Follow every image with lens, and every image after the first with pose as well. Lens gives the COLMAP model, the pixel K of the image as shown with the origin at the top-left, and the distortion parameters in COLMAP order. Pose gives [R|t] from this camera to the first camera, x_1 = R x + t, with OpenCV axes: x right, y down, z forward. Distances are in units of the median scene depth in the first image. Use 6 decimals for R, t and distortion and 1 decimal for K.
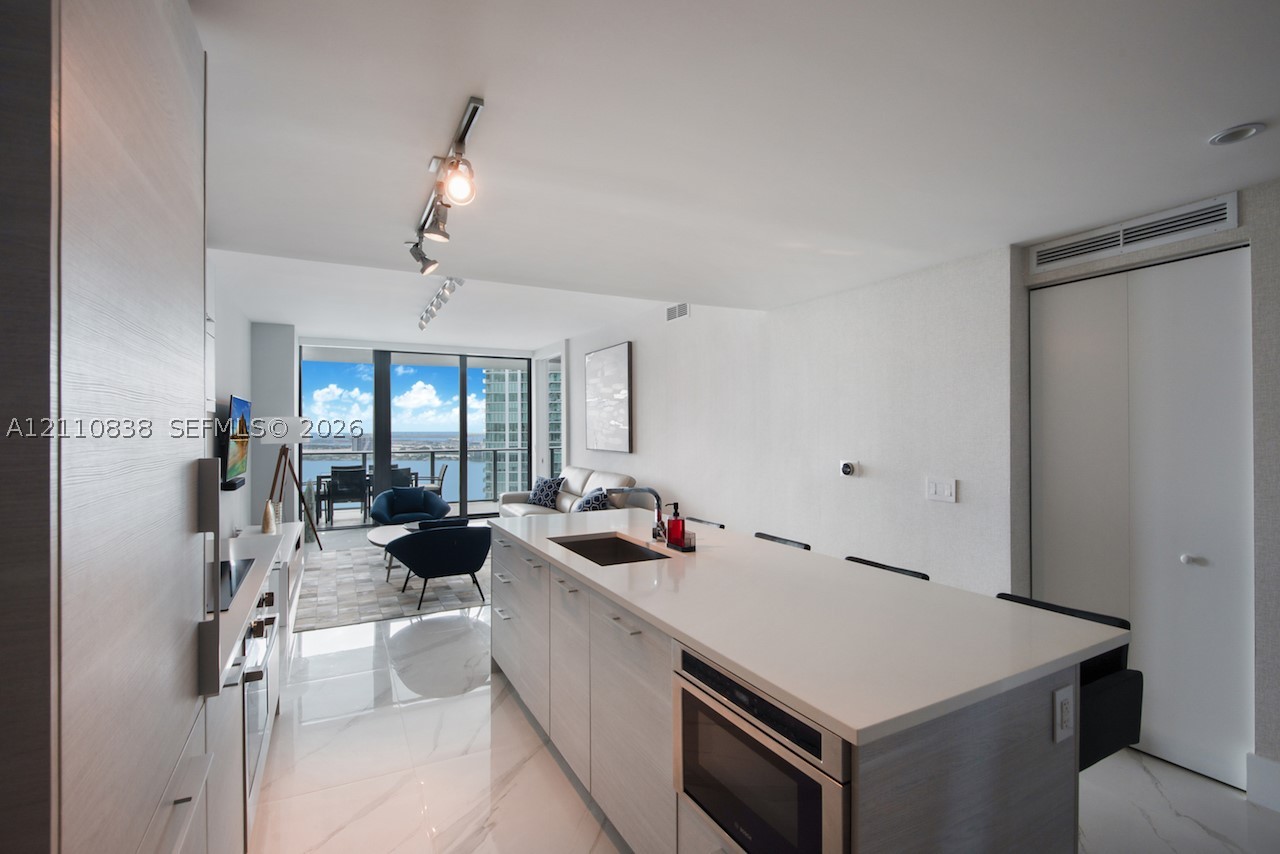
lens RADIAL K [[582.7, 0, 640.6], [0, 582.7, 432.7], [0, 0, 1]] dist [-0.010485, -0.001917]
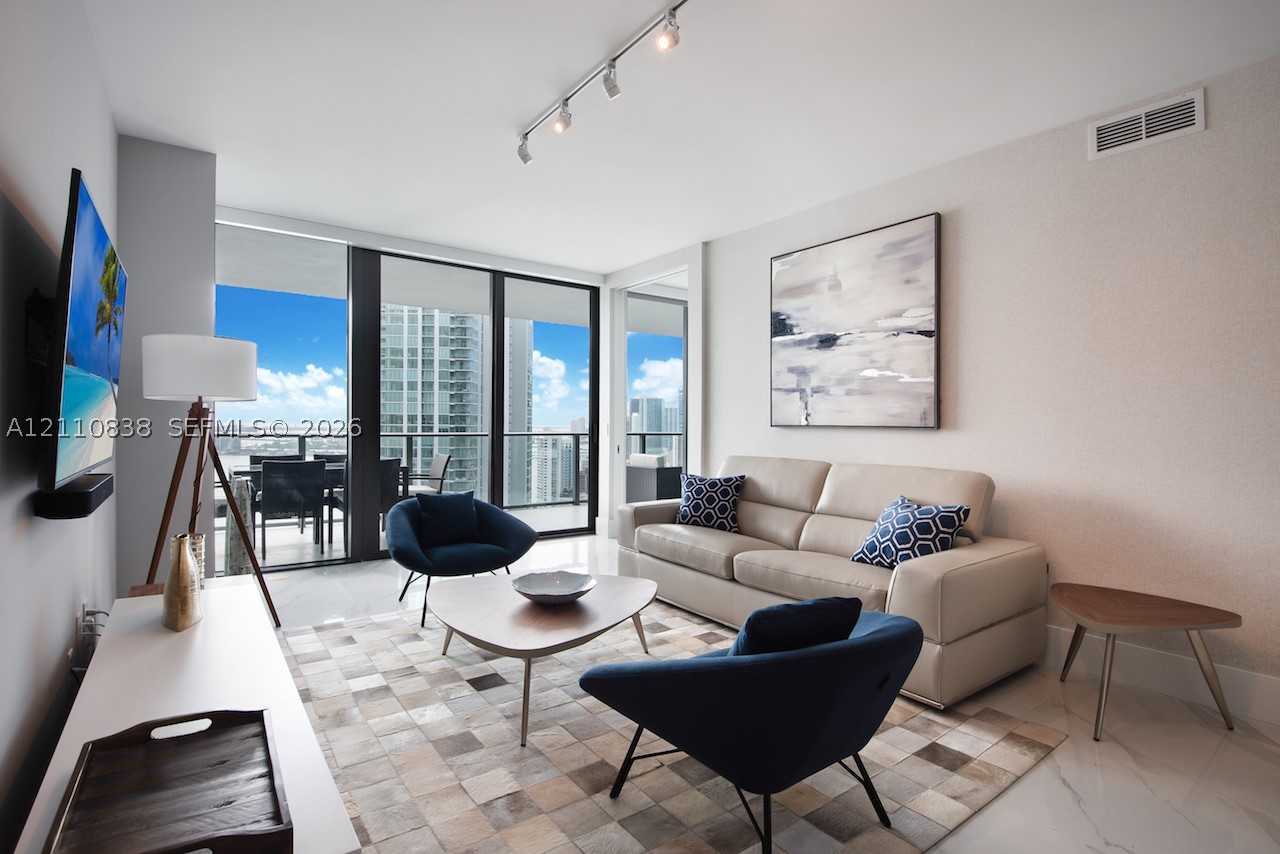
lens RADIAL K [[620.1, 0, 635.7], [0, 620.1, 428.4], [0, 0, 1]] dist [-0.000516, -0.000088]
pose [[0.990667, 0.015873, 0.135376, -0.303834], [-0.015775, 0.999874, -0.001797, 0.033900], [-0.135387, -0.000356, 0.990793, 0.420110]]
